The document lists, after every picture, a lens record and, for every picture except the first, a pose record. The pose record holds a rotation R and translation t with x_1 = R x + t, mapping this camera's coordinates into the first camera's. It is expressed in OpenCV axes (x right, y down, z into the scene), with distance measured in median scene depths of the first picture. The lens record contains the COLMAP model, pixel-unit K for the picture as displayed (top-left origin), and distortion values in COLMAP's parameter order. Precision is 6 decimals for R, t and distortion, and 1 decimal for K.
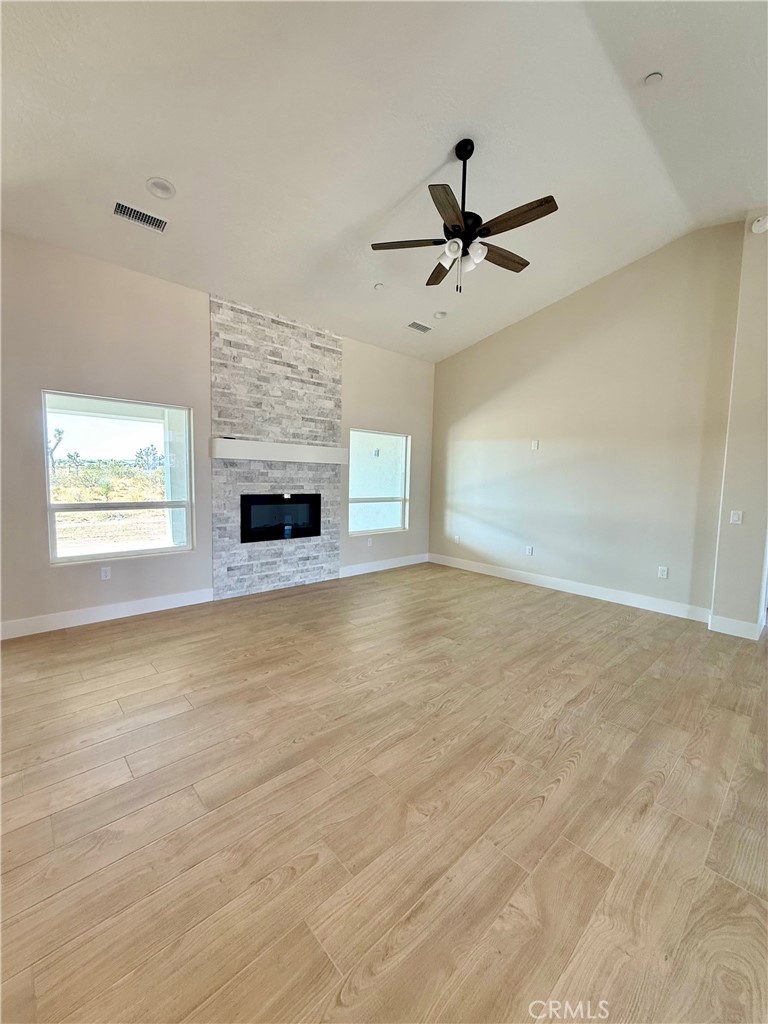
lens RADIAL K [[409.0, 0, 386.4], [0, 409.0, 511.0], [0, 0, 1]] dist [0.000560, -0.000122]
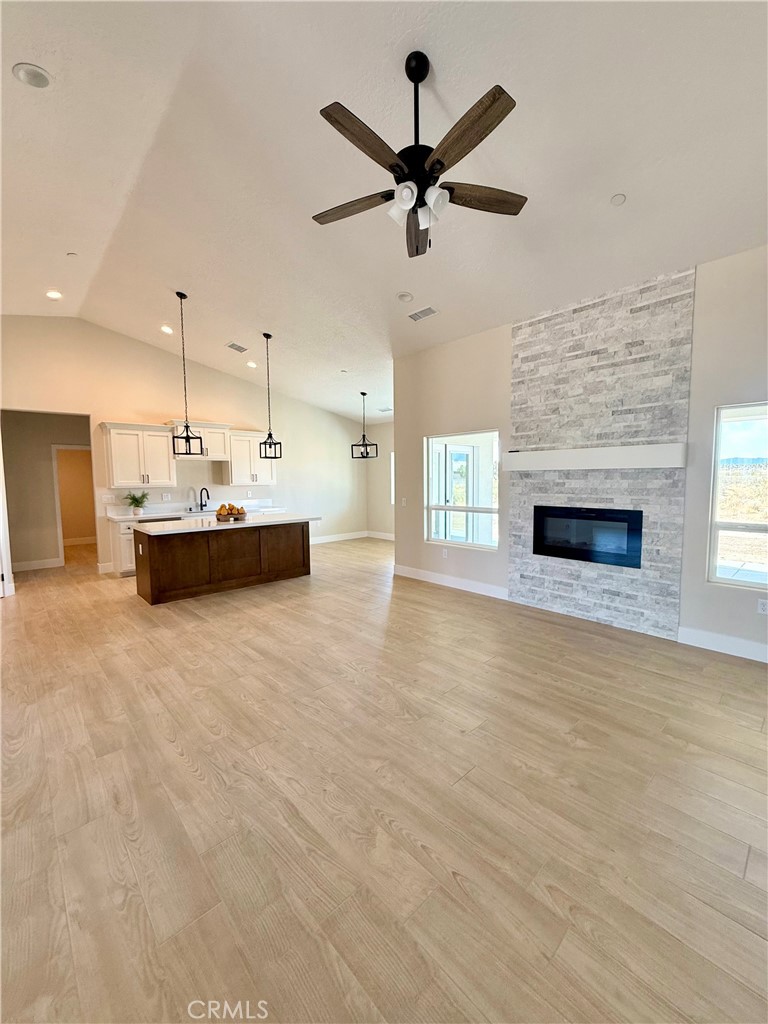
lens RADIAL K [[409.0, 0, 386.4], [0, 409.0, 511.2], [0, 0, 1]] dist [0.000560, -0.000122]
pose [[0.001645, 0.060738, -0.998152, 0.641085], [-0.073237, 0.995481, 0.060454, -0.059922], [0.997313, 0.073002, 0.006086, 0.633975]]
